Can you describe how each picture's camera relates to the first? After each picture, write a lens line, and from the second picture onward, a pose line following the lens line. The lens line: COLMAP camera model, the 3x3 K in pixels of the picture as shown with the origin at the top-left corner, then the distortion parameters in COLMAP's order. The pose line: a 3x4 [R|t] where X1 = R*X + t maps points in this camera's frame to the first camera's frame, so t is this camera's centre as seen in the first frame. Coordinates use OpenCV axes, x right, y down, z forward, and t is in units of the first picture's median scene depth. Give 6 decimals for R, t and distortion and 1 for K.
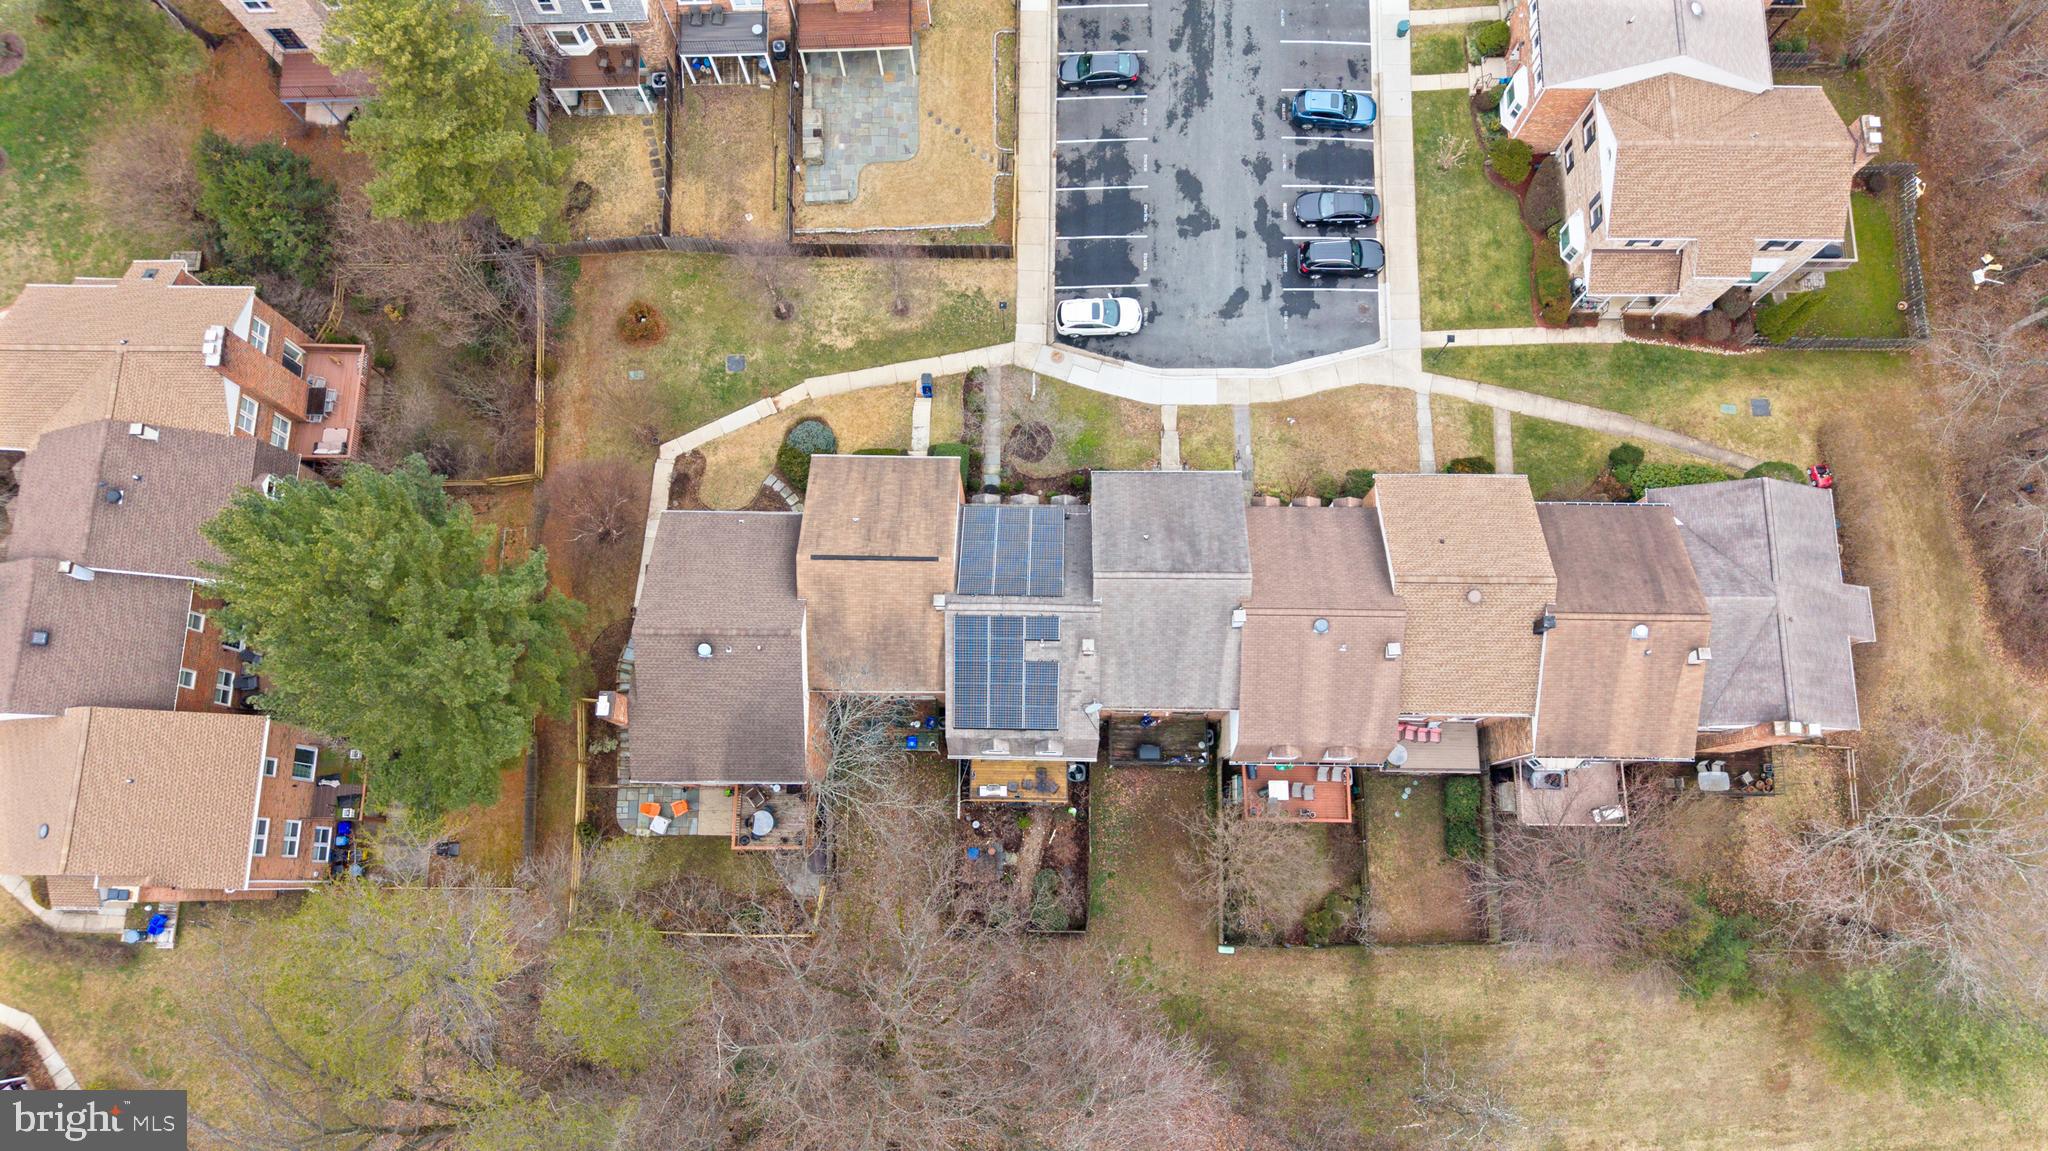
lens RADIAL K [[1371.5, 0, 1024.0], [0, 1371.5, 575.5], [0, 0, 1]] dist [0.030480, -0.032752]
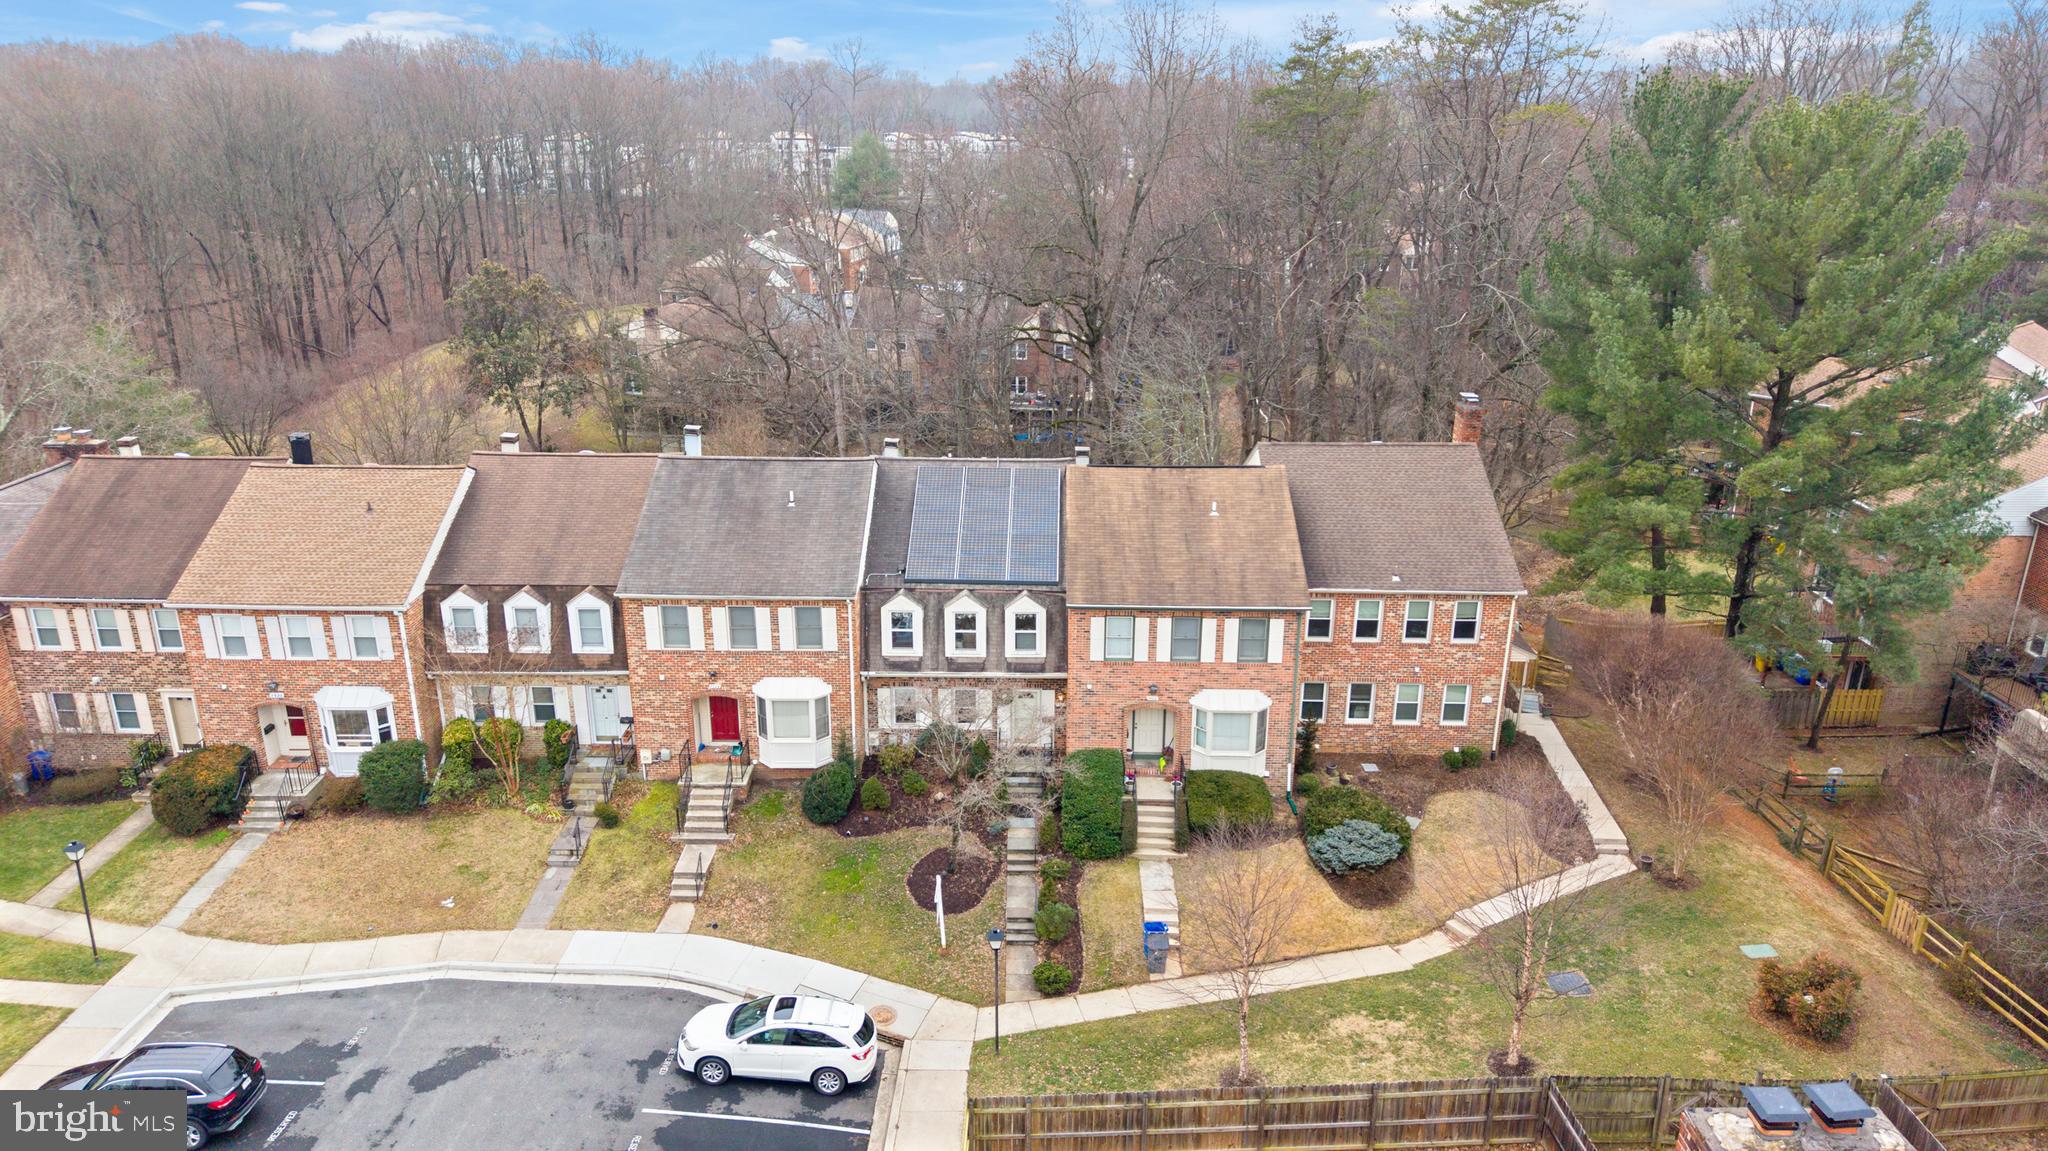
lens RADIAL K [[1371.5, 0, 1024.0], [0, 1371.5, 575.5], [0, 0, 1]] dist [0.030480, -0.032752]
pose [[-0.999723, 0.022743, 0.005997, -0.029571], [0.003616, -0.103327, 0.994641, -0.609592], [0.023241, 0.994387, 0.103216, 0.812408]]
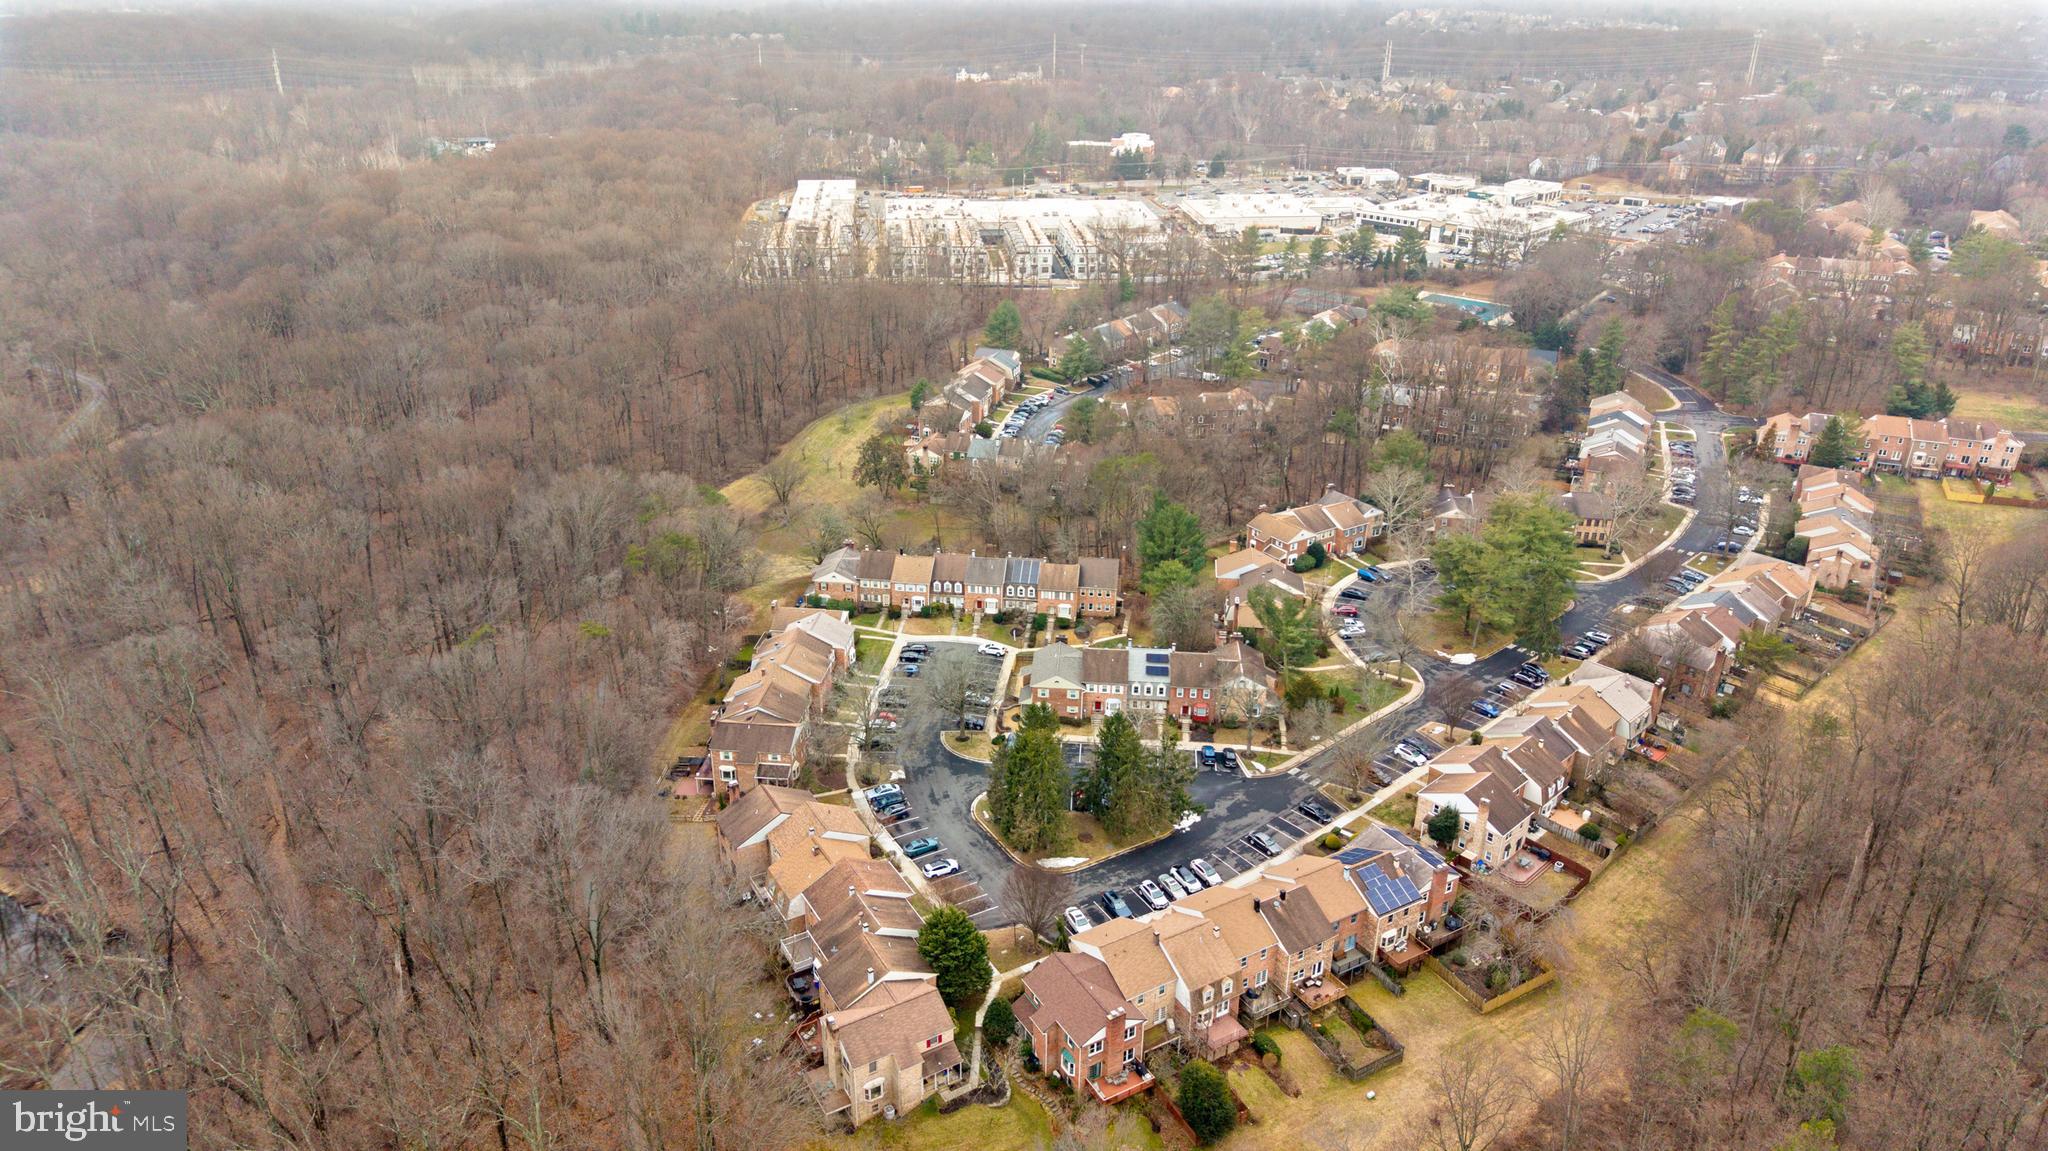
lens RADIAL K [[1371.5, 0, 1024.0], [0, 1371.5, 575.5], [0, 0, 1]] dist [0.030480, -0.032752]
pose [[-0.995654, -0.023302, 0.090163, -0.308327], [0.092983, -0.195143, 0.976357, -3.297423], [-0.005156, 0.980498, 0.196462, 0.198550]]
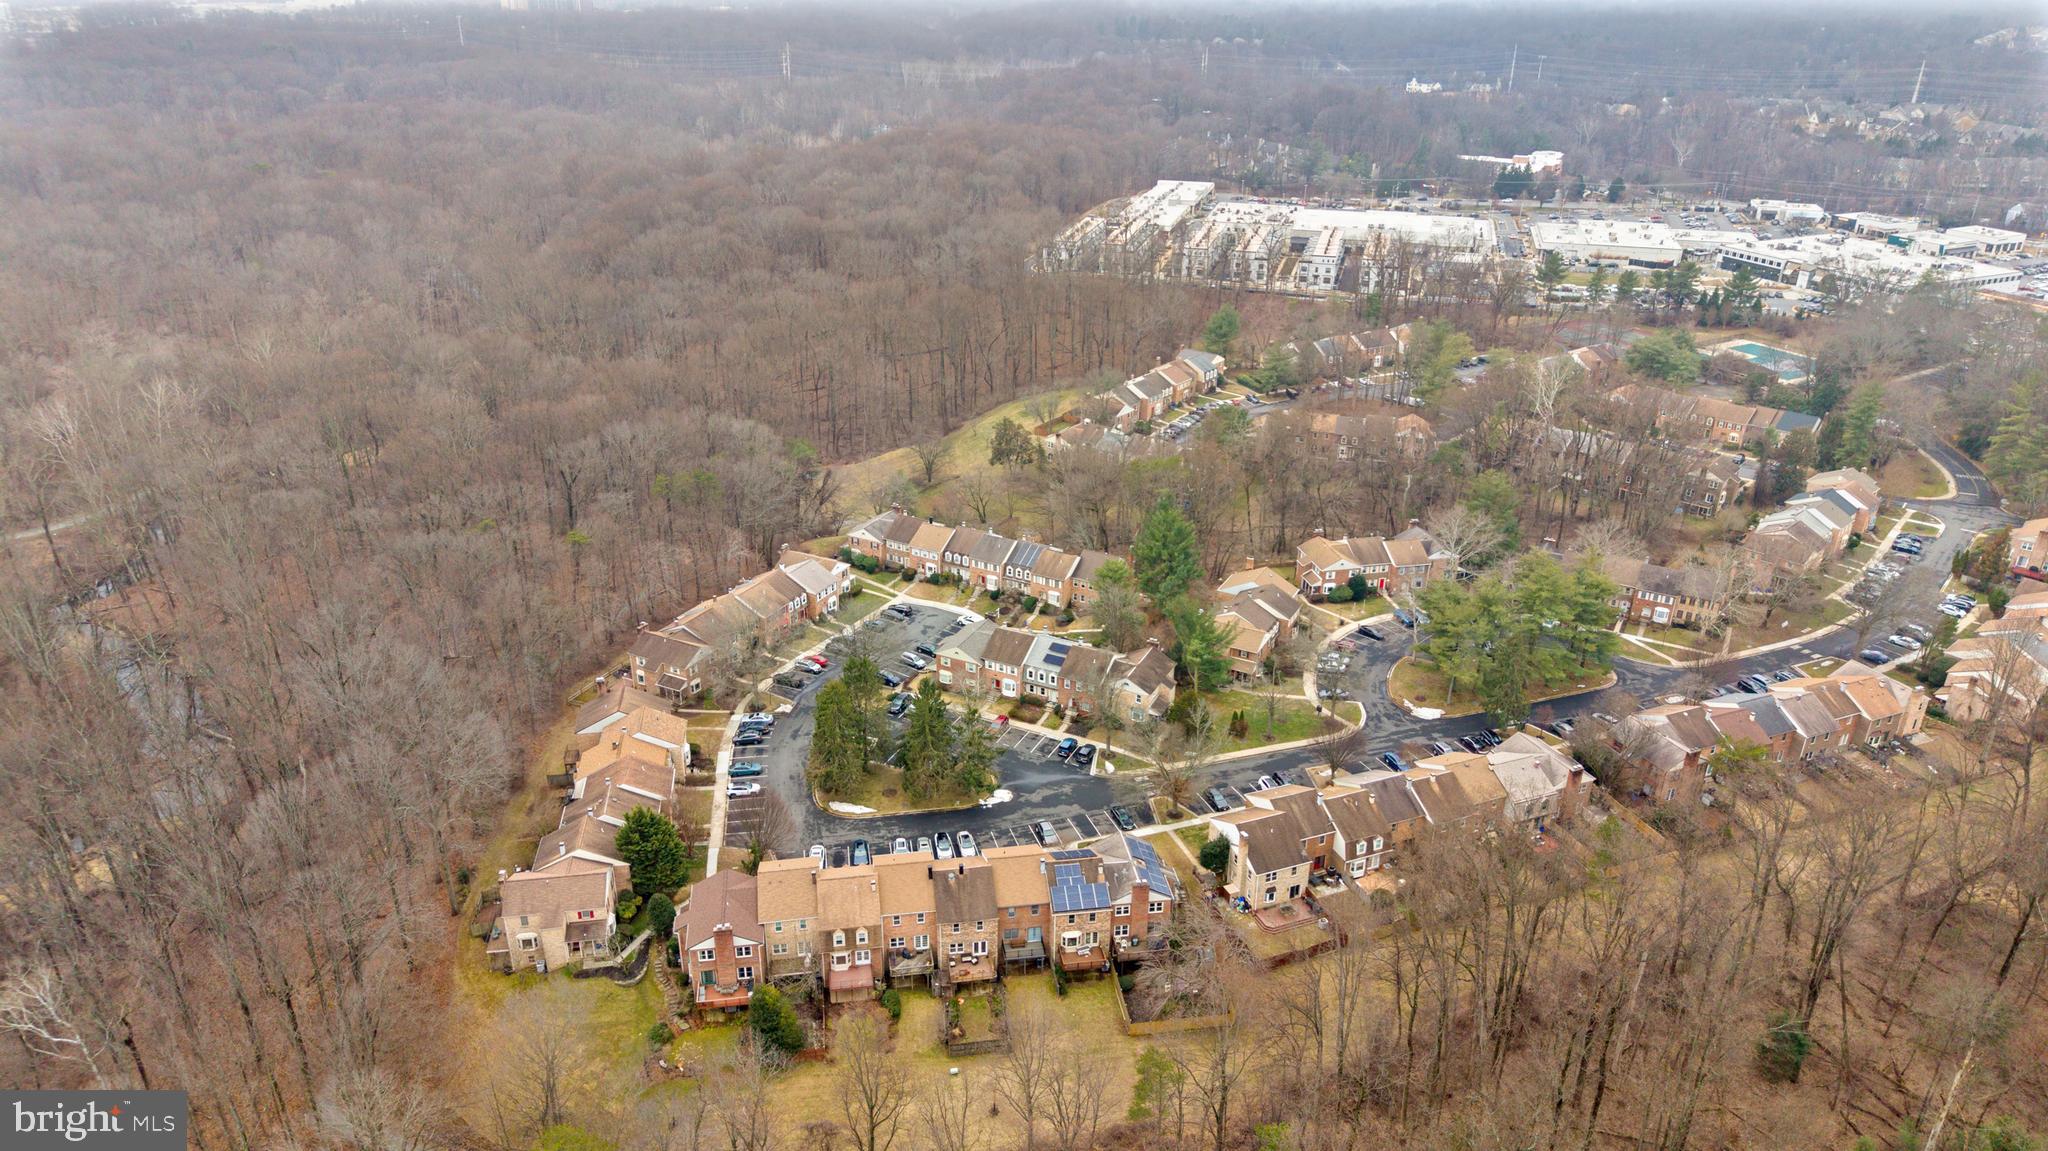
lens RADIAL K [[1371.5, 0, 1024.0], [0, 1371.5, 575.5], [0, 0, 1]] dist [0.030480, -0.032752]
pose [[-0.894965, -0.171590, 0.411818, -1.437599], [0.436907, -0.150304, 0.886860, -3.111750], [-0.090279, 0.973635, 0.209486, 0.172692]]
